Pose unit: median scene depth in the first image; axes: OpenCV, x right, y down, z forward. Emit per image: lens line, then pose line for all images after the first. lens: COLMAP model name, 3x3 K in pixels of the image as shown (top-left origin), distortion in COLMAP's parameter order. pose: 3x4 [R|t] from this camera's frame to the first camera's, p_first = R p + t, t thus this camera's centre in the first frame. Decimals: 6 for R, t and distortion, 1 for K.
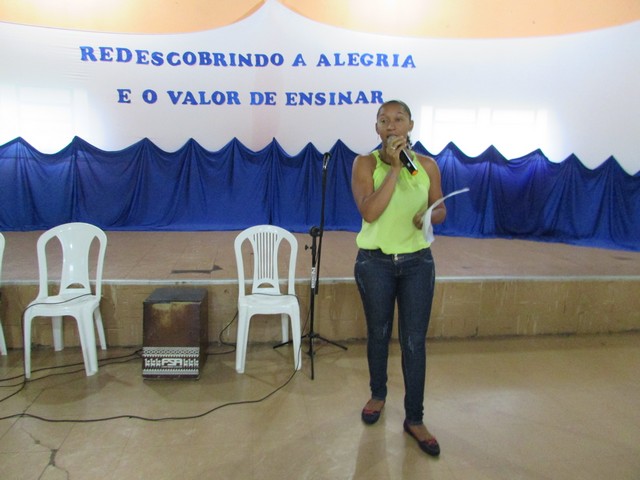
lens RADIAL K [[457.6, 0, 322.4], [0, 457.6, 239.6], [0, 0, 1]] dist [-0.025363, 0.001475]
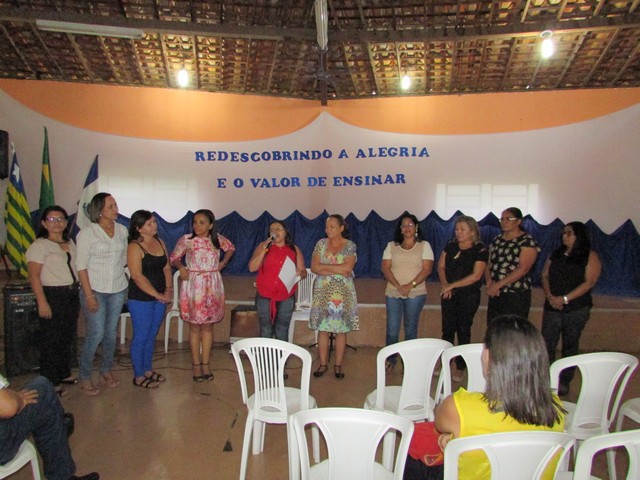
lens RADIAL K [[457.6, 0, 322.4], [0, 457.6, 239.6], [0, 0, 1]] dist [-0.025363, 0.001475]
pose [[0.986162, -0.002048, -0.165772, 0.117649], [-0.019188, 0.991794, -0.126401, 0.040559], [0.164670, 0.127832, 0.978030, -0.335952]]
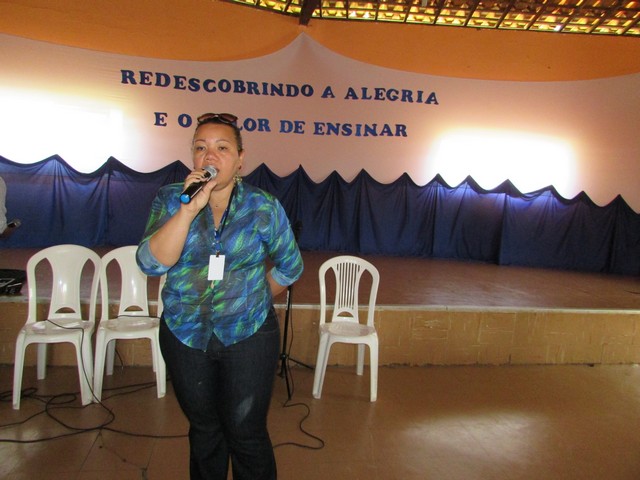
lens RADIAL K [[457.6, 0, 322.4], [0, 457.6, 239.6], [0, 0, 1]] dist [-0.025363, 0.001475]
pose [[0.998597, 0.034581, 0.040090, -0.095688], [-0.032766, 0.998446, -0.045079, -0.008993], [-0.041587, 0.043702, 0.998179, -0.028480]]
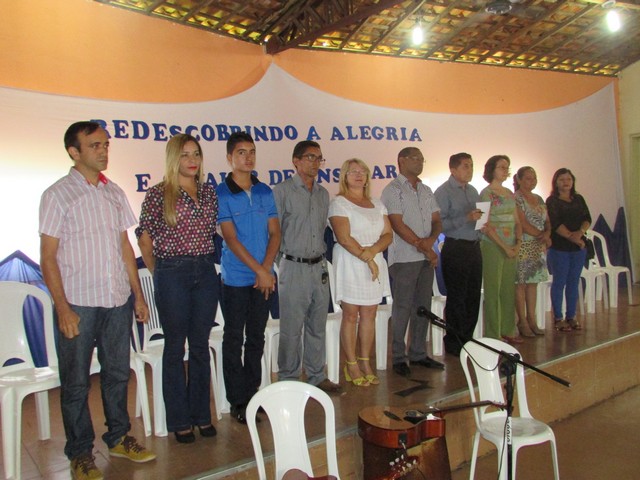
lens RADIAL K [[584.7, 0, 320.0], [0, 584.7, 240.0], [0, 0, 1]] dist [-0.057628, -0.000791]
pose [[0.877250, -0.083595, 0.472700, -0.596446], [0.142440, 0.985701, -0.090029, -0.089076], [-0.458415, 0.146309, 0.876613, 0.038963]]
